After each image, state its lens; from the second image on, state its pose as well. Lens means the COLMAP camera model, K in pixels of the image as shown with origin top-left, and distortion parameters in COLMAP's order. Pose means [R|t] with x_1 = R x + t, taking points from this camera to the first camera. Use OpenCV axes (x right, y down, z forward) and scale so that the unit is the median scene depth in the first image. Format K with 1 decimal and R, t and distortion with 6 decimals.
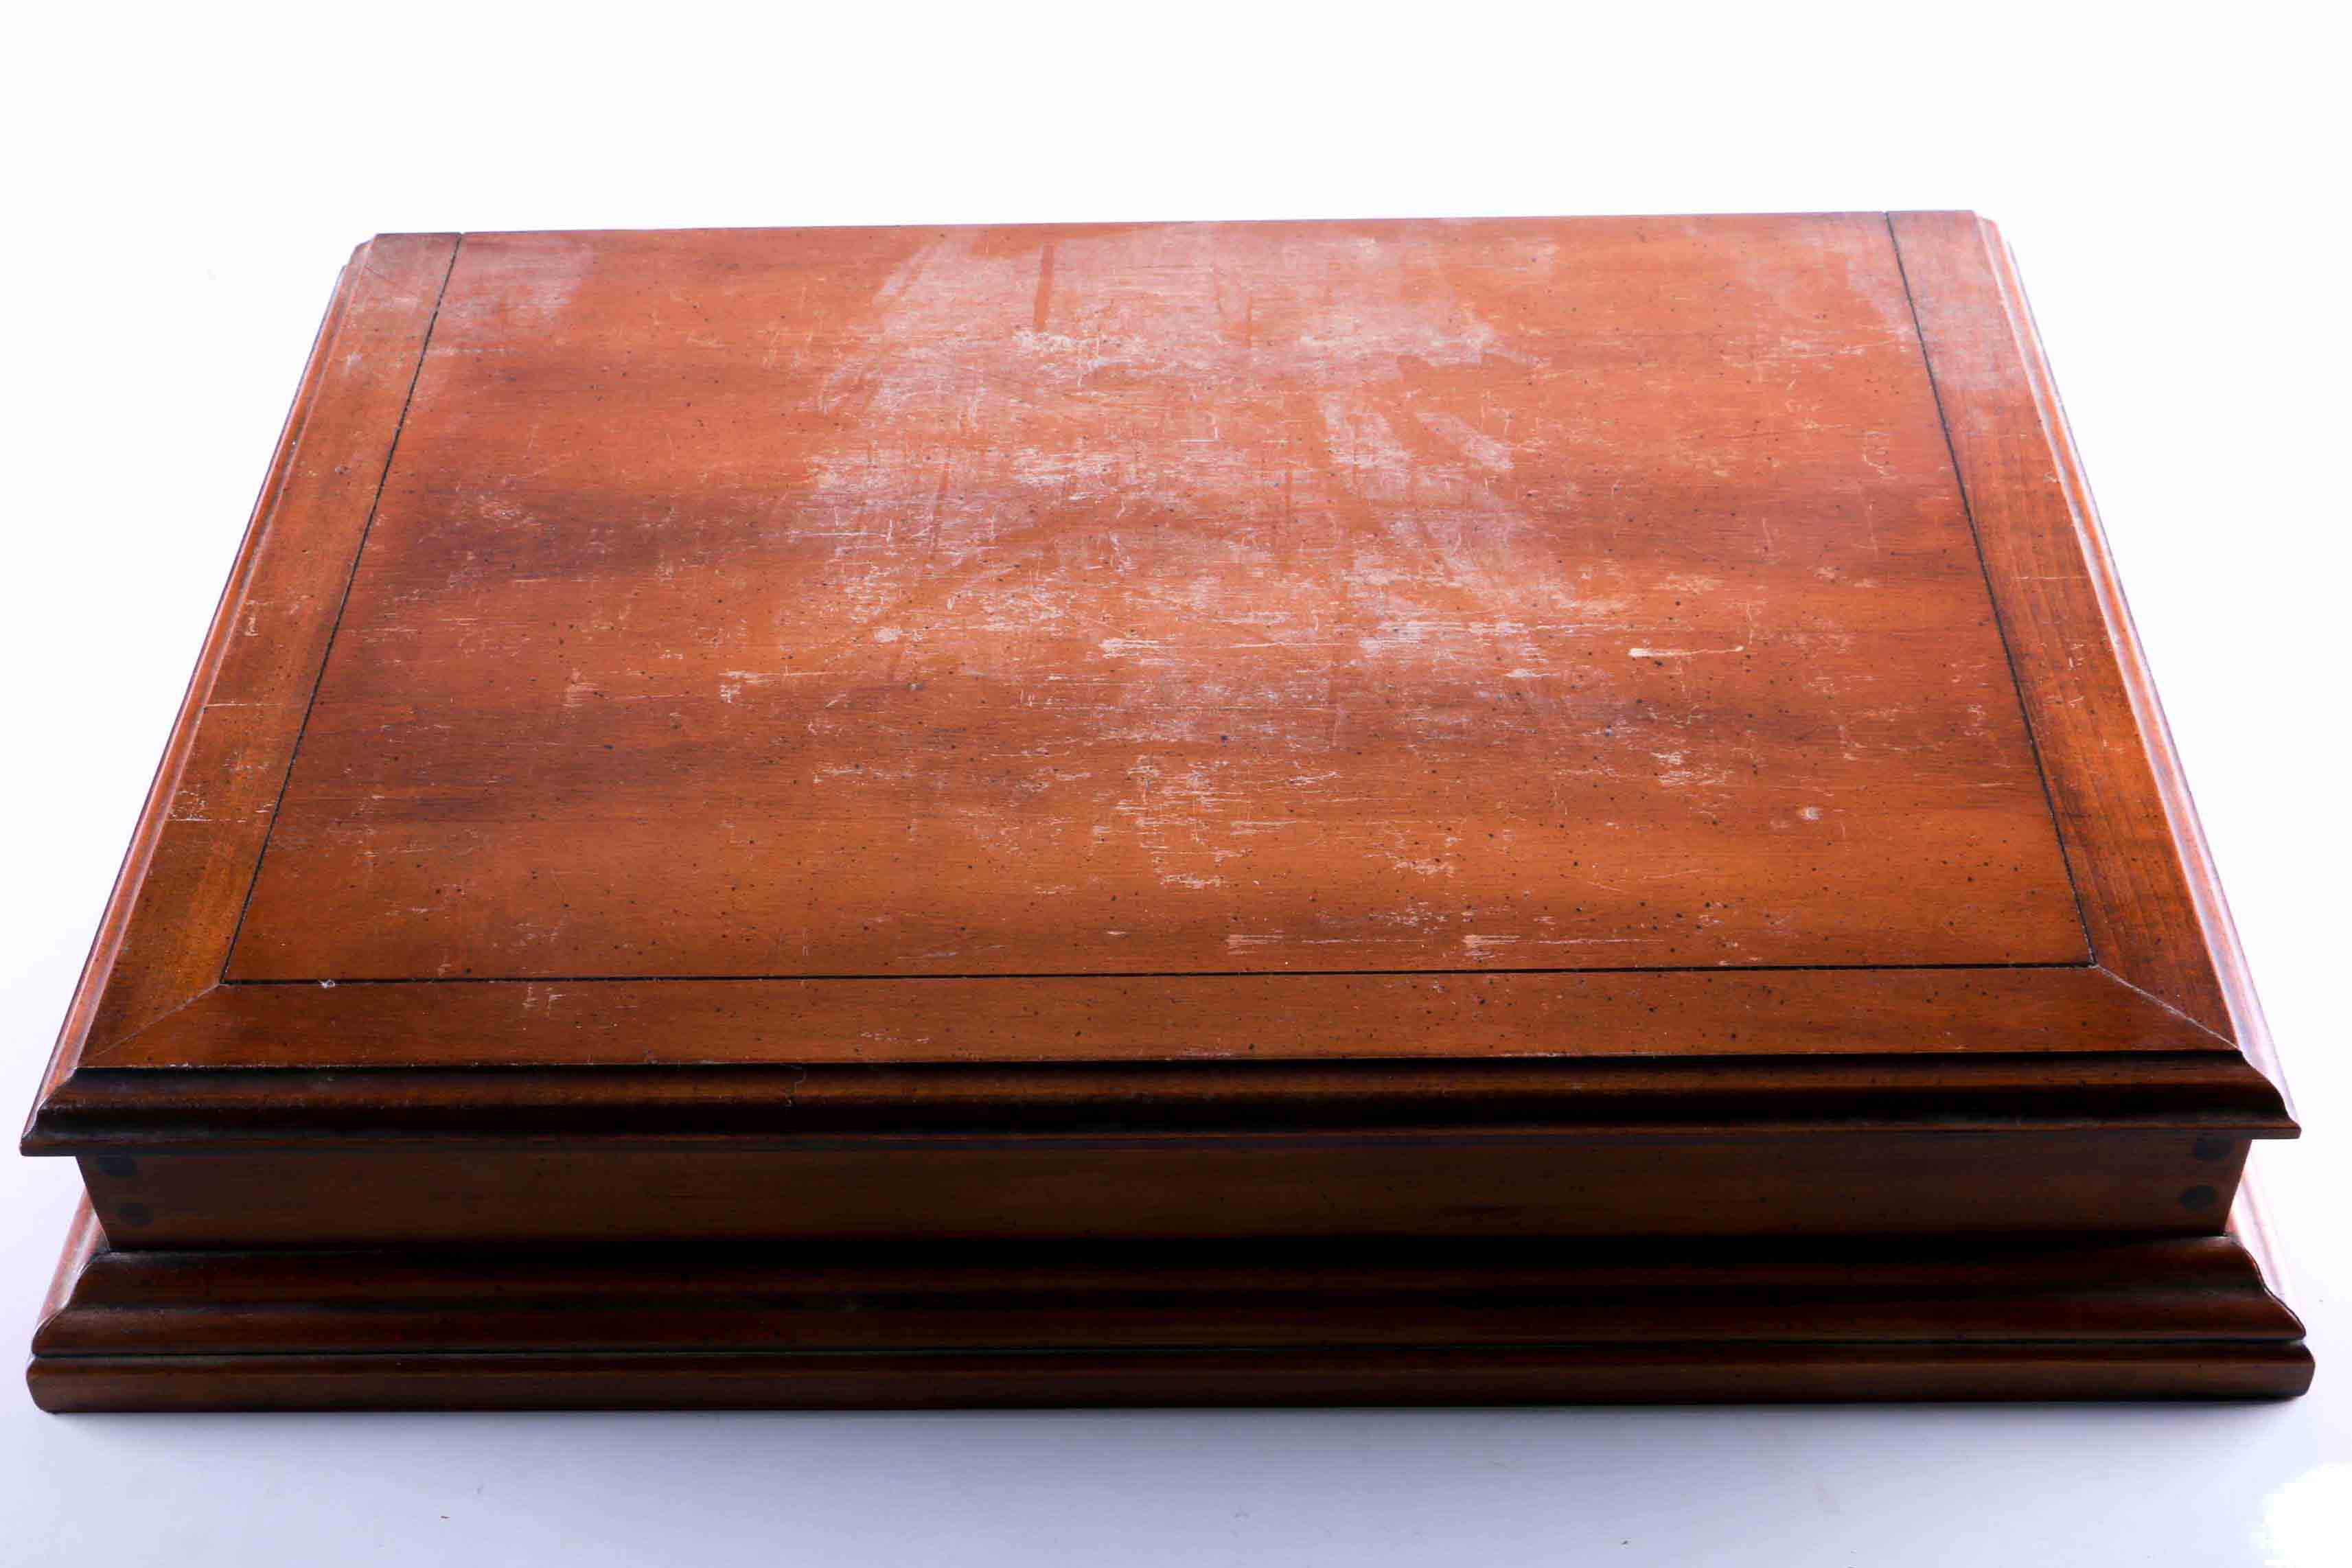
lens RADIAL K [[3188.6, 0, 1172.2], [0, 3188.6, 783.0], [0, 0, 1]] dist [0.021178, 0.000000]
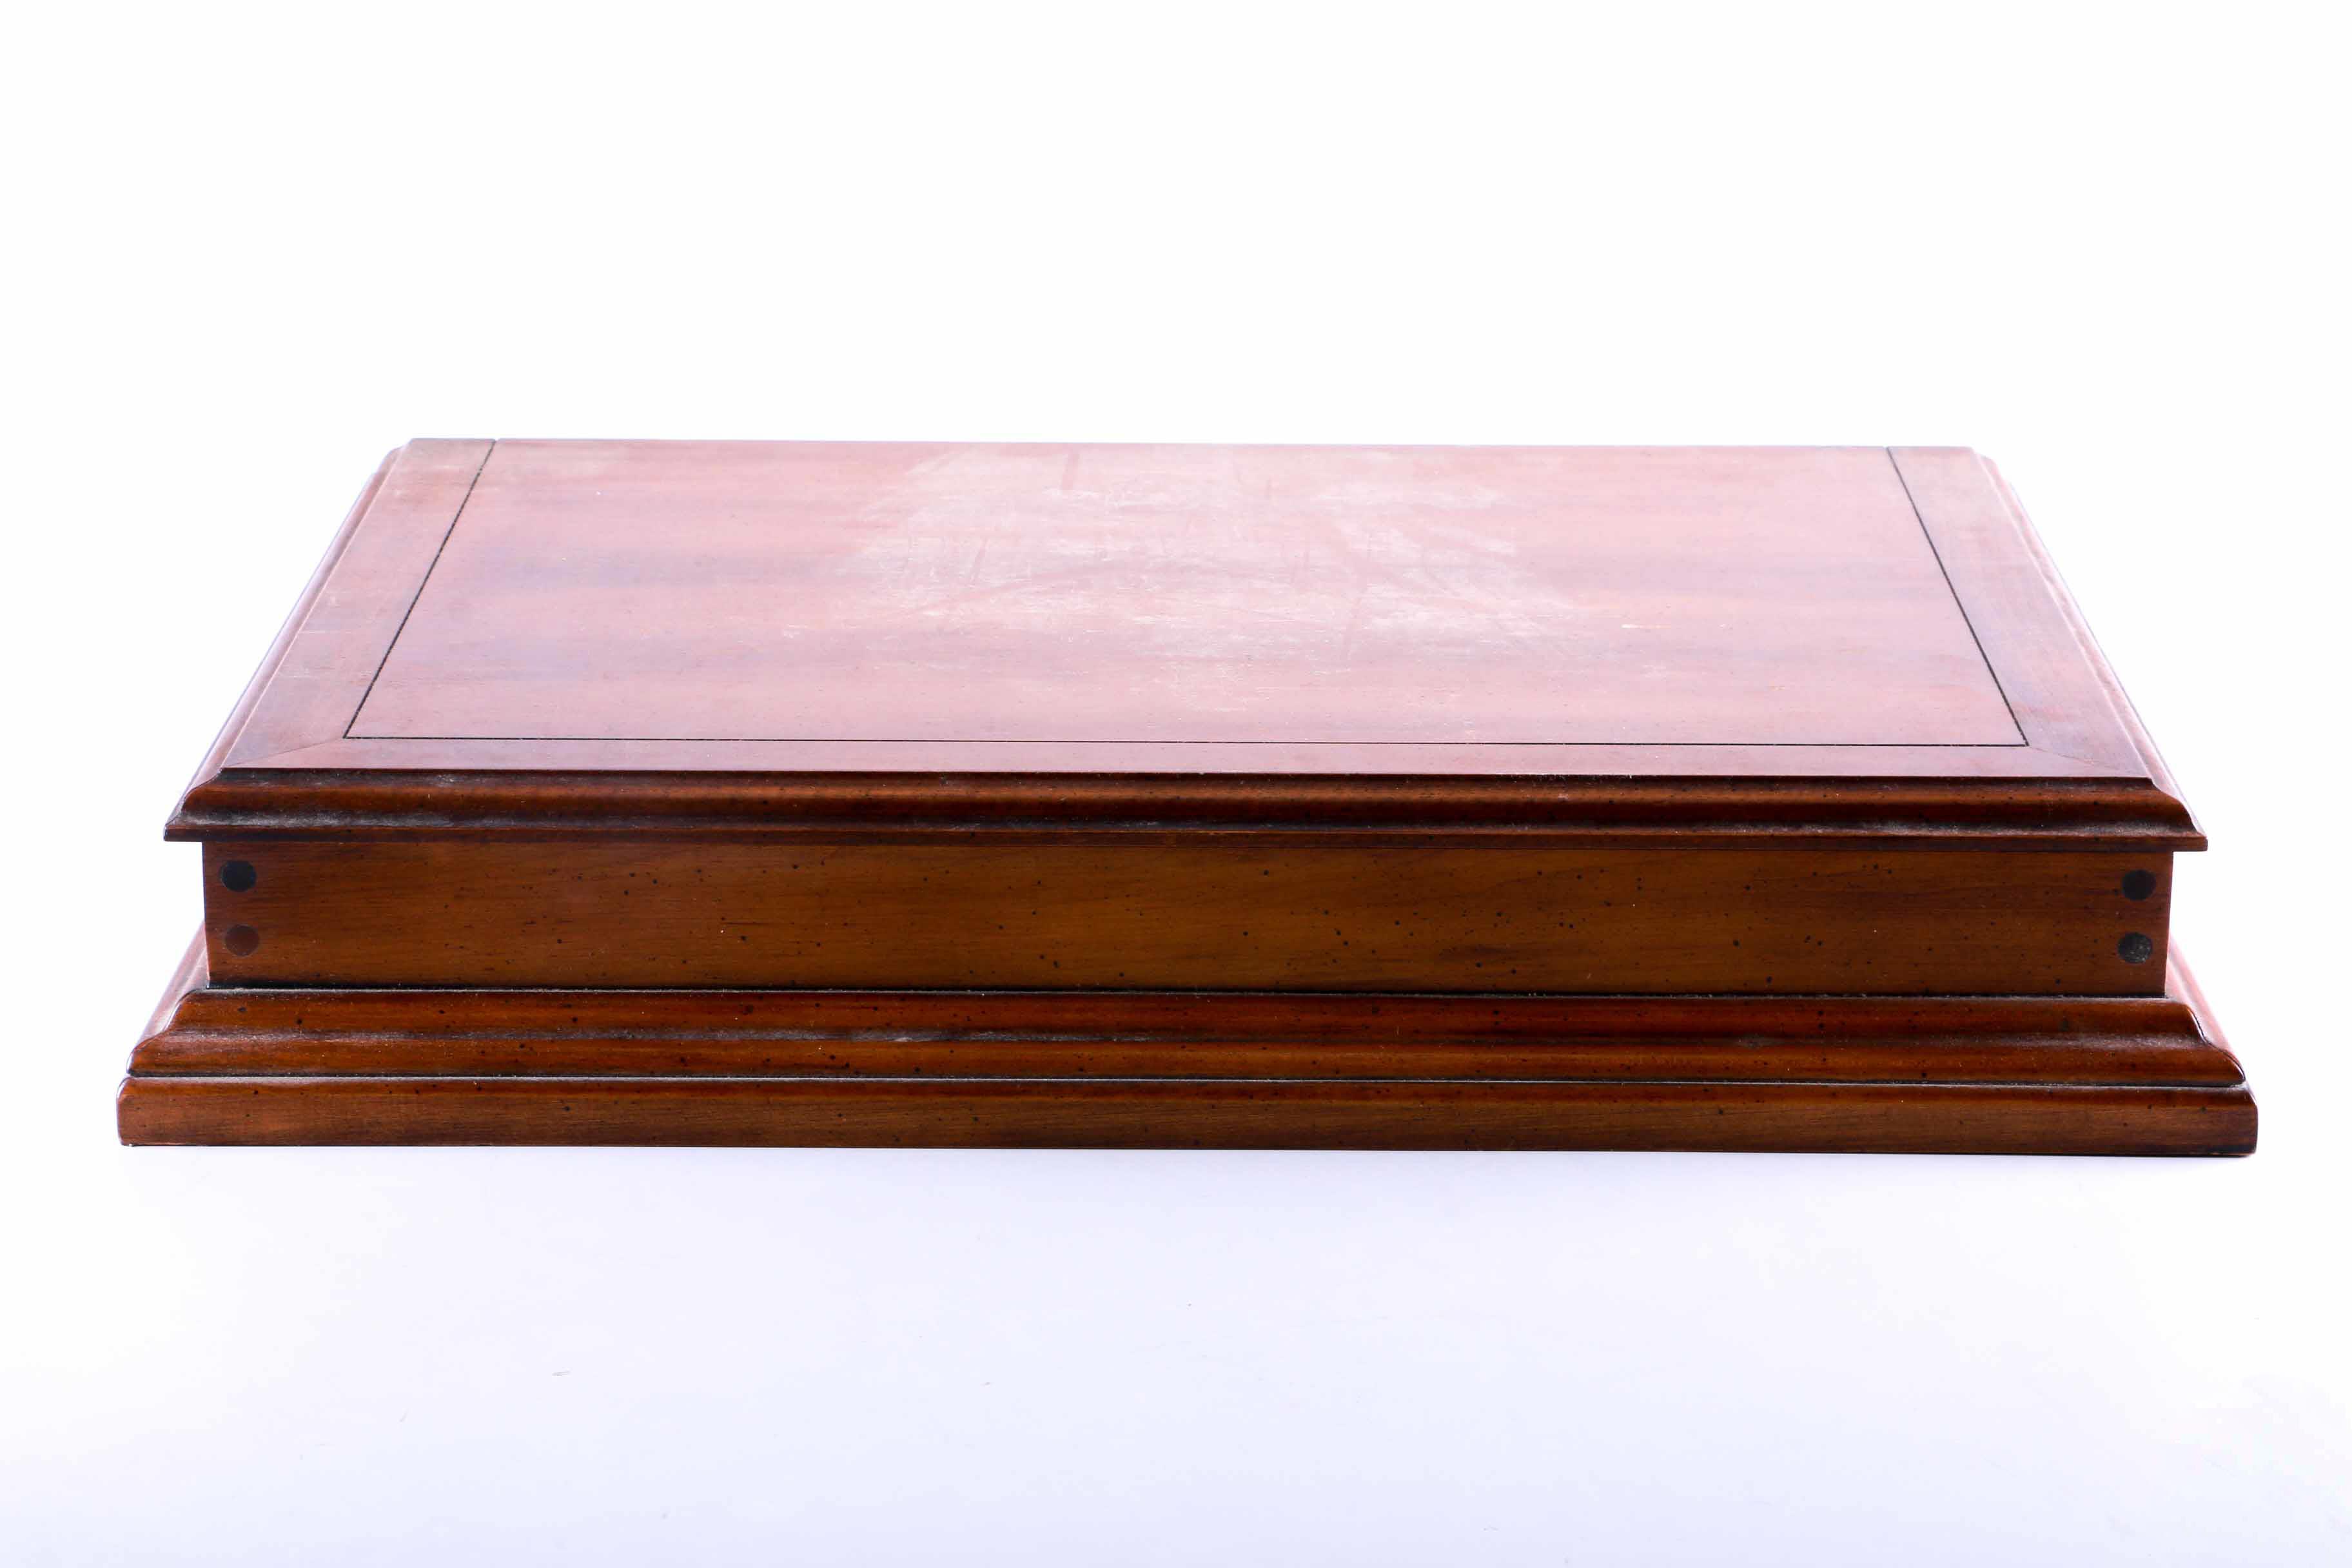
lens RADIAL K [[5404.5, 0, 1176.9], [0, 5404.5, 784.4], [0, 0, 1]] dist [0.319037, 0.000000]
pose [[0.999568, 0.025610, 0.014404, -0.031596], [-0.017377, 0.910532, -0.413073, 0.740030], [-0.023694, 0.412644, 0.910584, -0.624674]]
